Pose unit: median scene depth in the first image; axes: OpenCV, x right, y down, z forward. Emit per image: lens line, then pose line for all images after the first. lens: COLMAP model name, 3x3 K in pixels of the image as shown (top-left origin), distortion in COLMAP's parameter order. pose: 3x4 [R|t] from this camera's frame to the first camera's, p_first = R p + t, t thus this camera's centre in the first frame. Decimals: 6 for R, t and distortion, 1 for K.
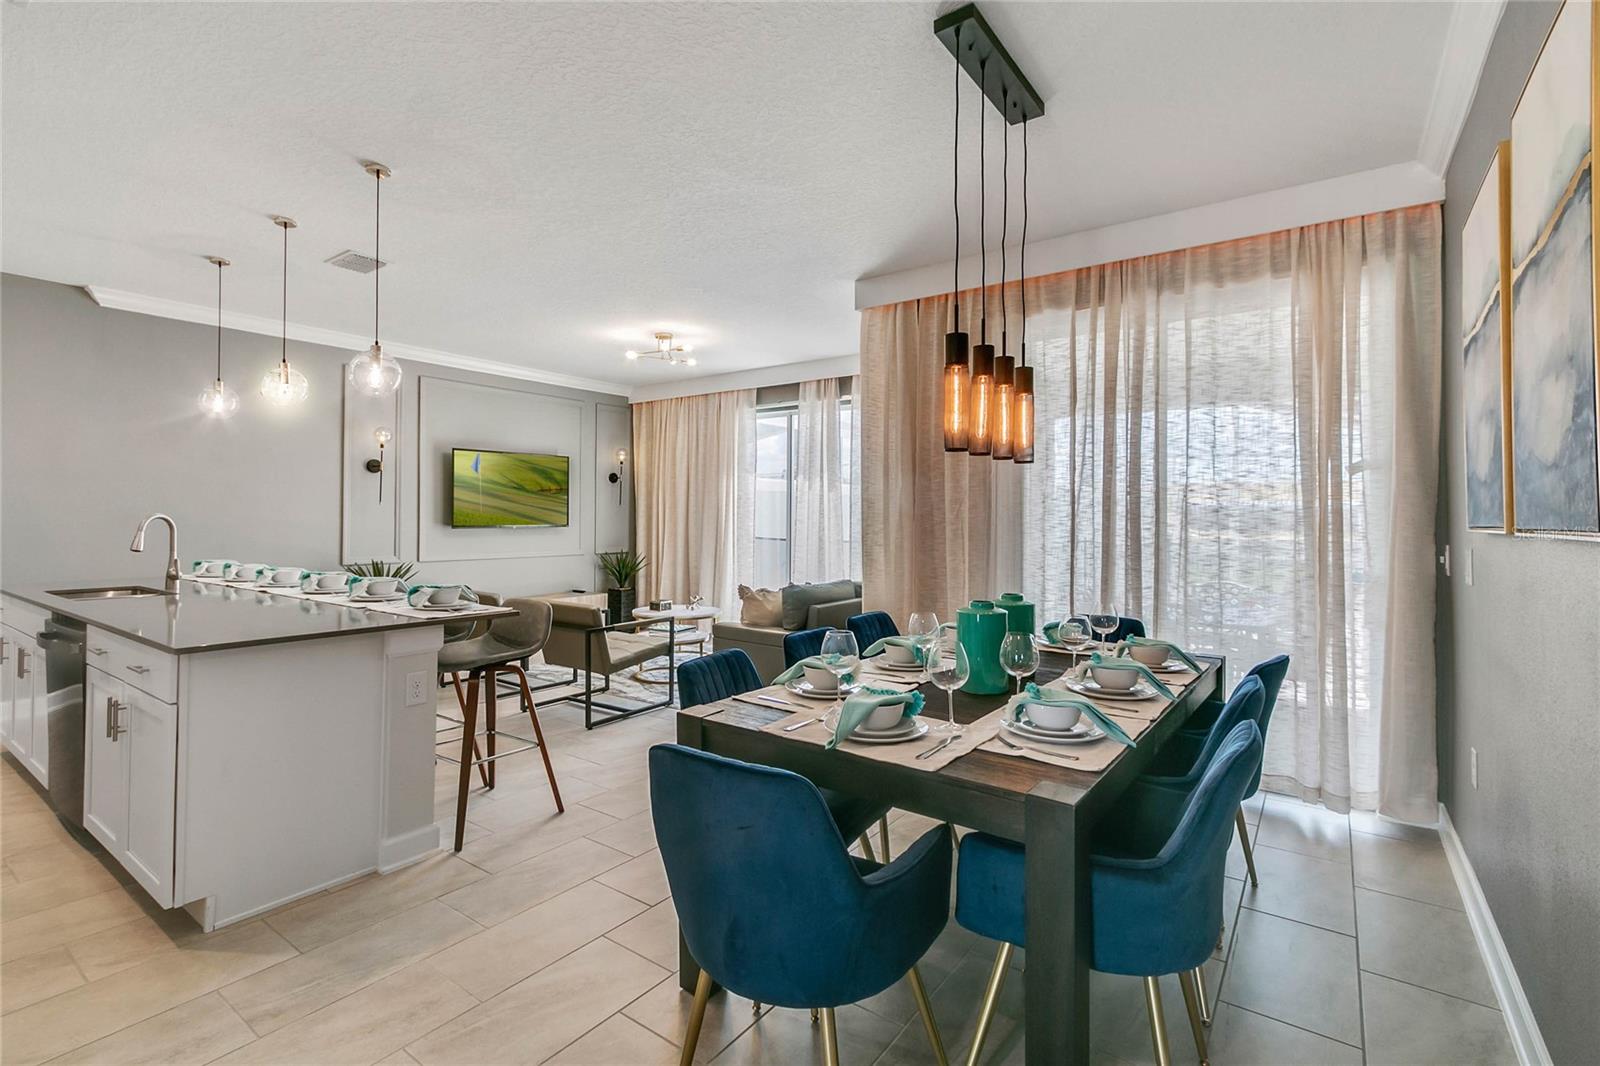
lens RADIAL K [[725.2, 0, 766.3], [0, 725.2, 508.5], [0, 0, 1]] dist [0.005562, -0.000438]
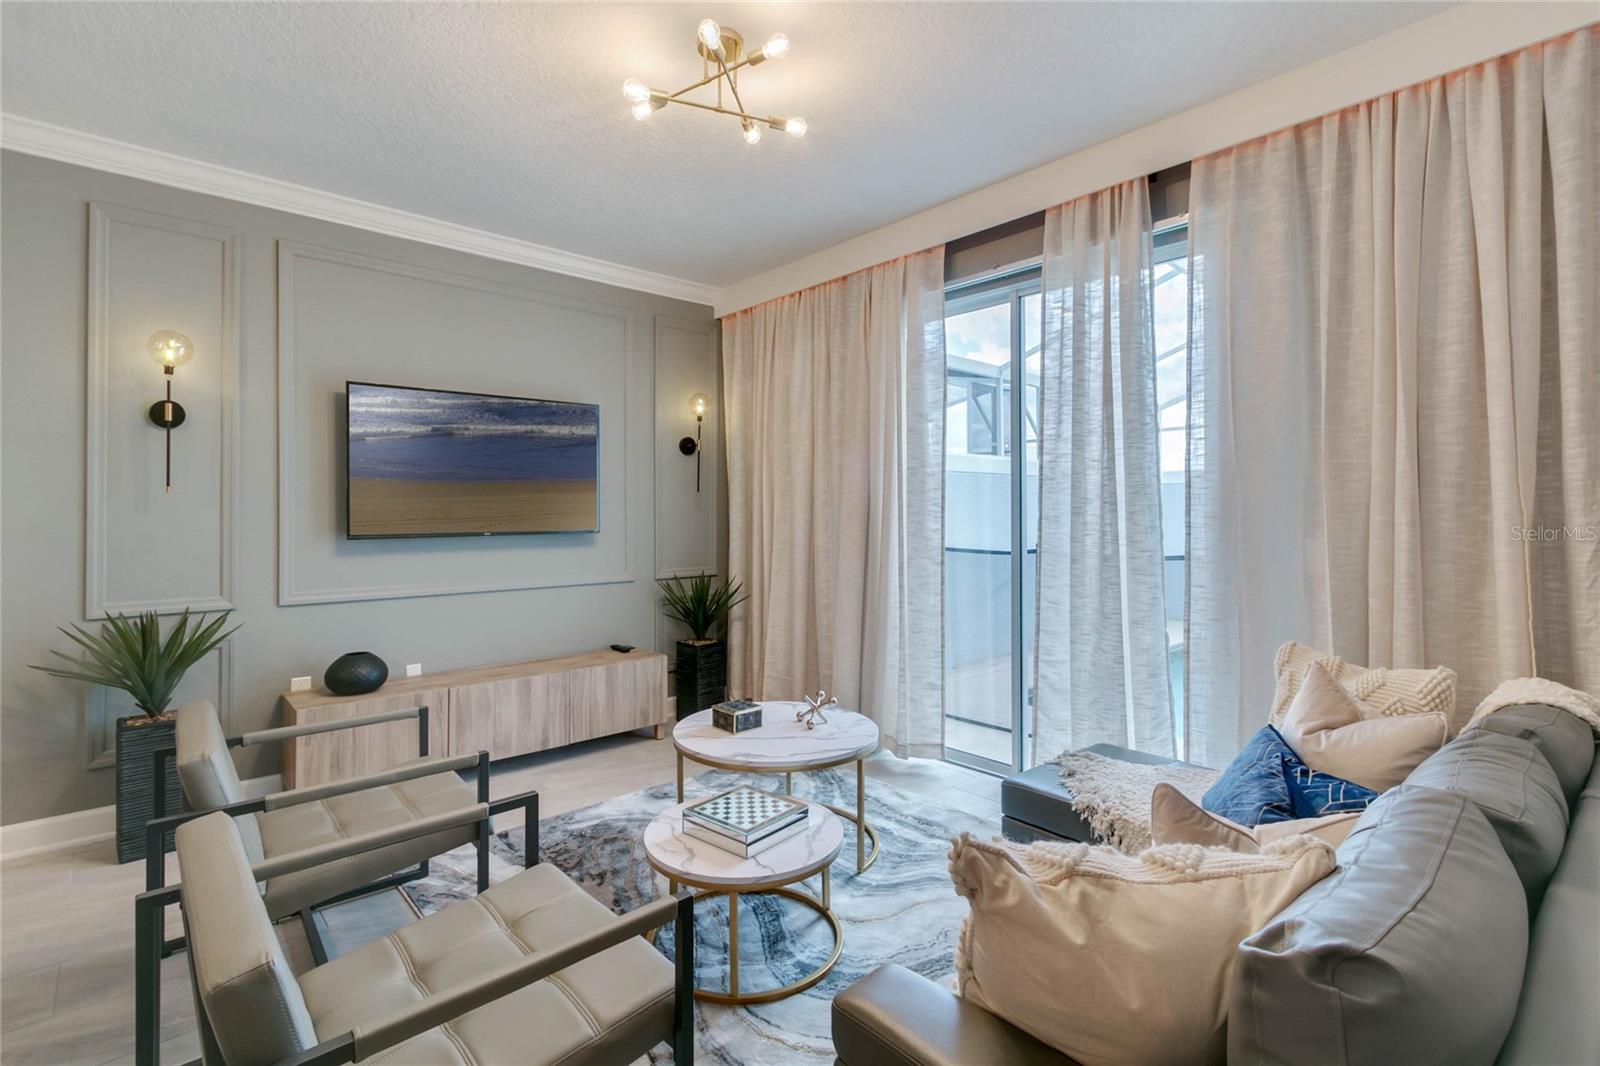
lens RADIAL K [[725.2, 0, 810.8], [0, 725.2, 517.8], [0, 0, 1]] dist [0.005562, -0.000438]
pose [[0.987719, -0.009094, -0.155977, -0.030354], [0.011579, 0.999820, 0.015030, 0.008297], [0.155813, -0.016652, 0.987646, 0.542424]]
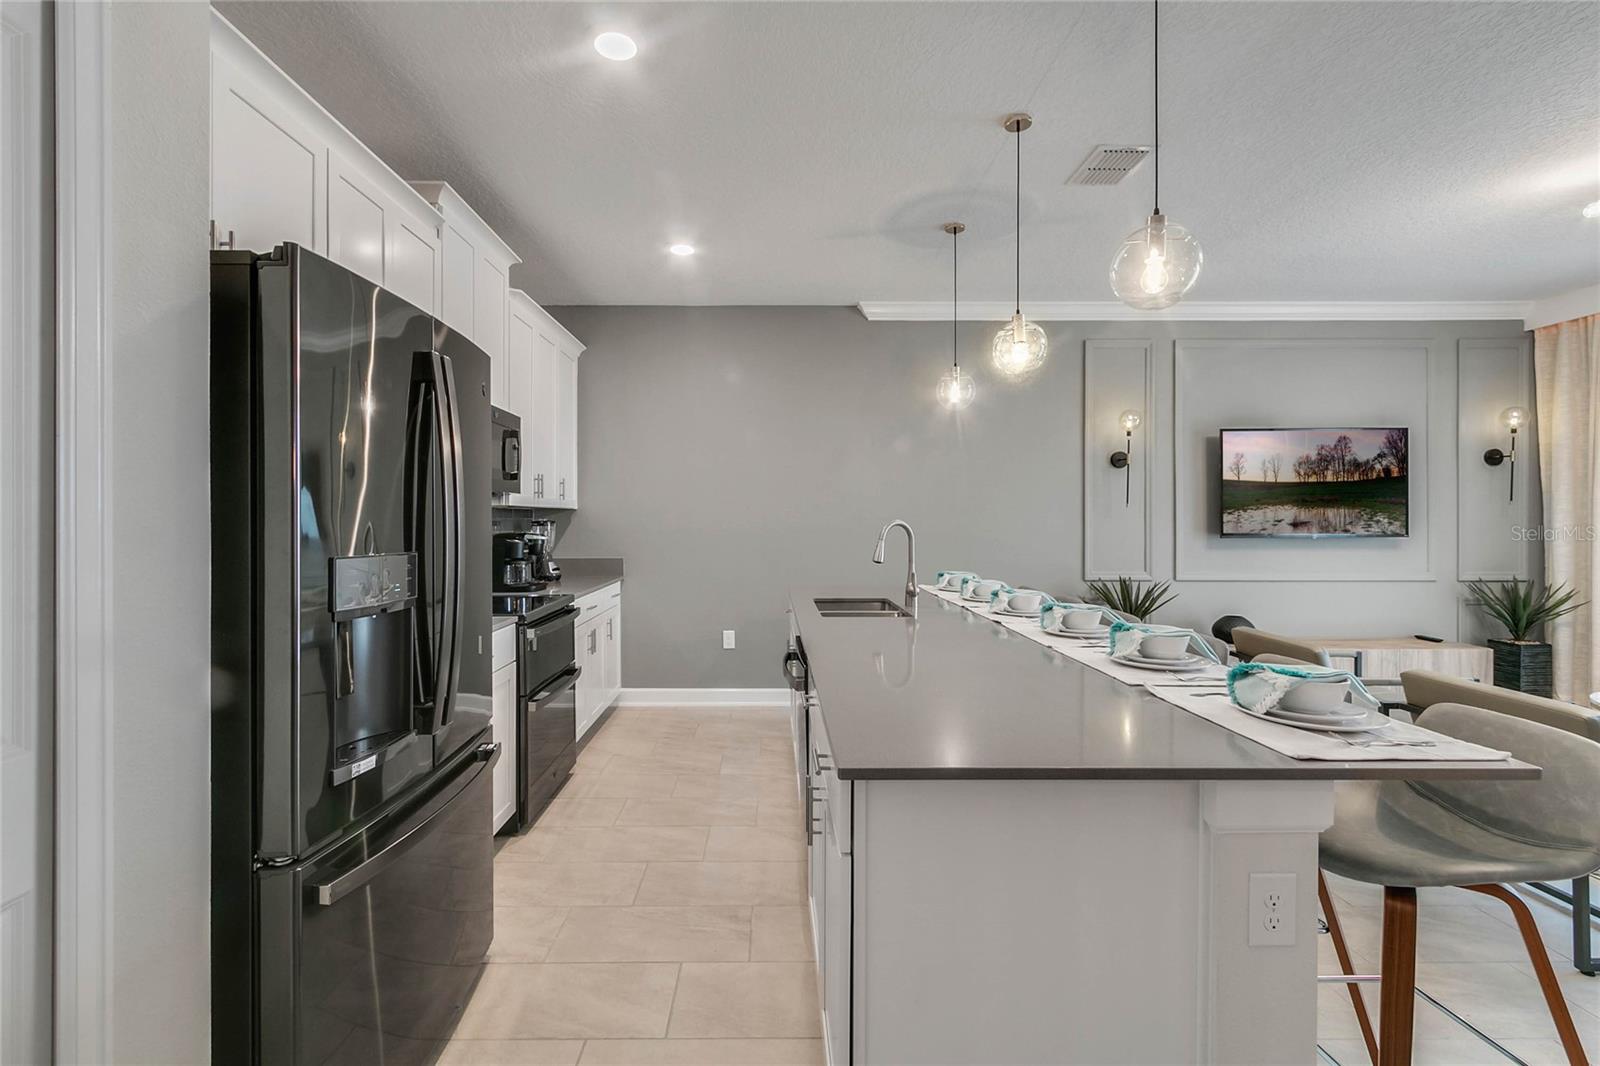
lens RADIAL K [[725.2, 0, 802.8], [0, 725.2, 519.0], [0, 0, 1]] dist [0.005562, -0.000438]
pose [[0.632422, -0.006091, -0.774600, -0.125905], [0.012482, 0.999919, 0.002328, 0.001177], [0.774523, -0.011141, 0.632447, 0.196958]]
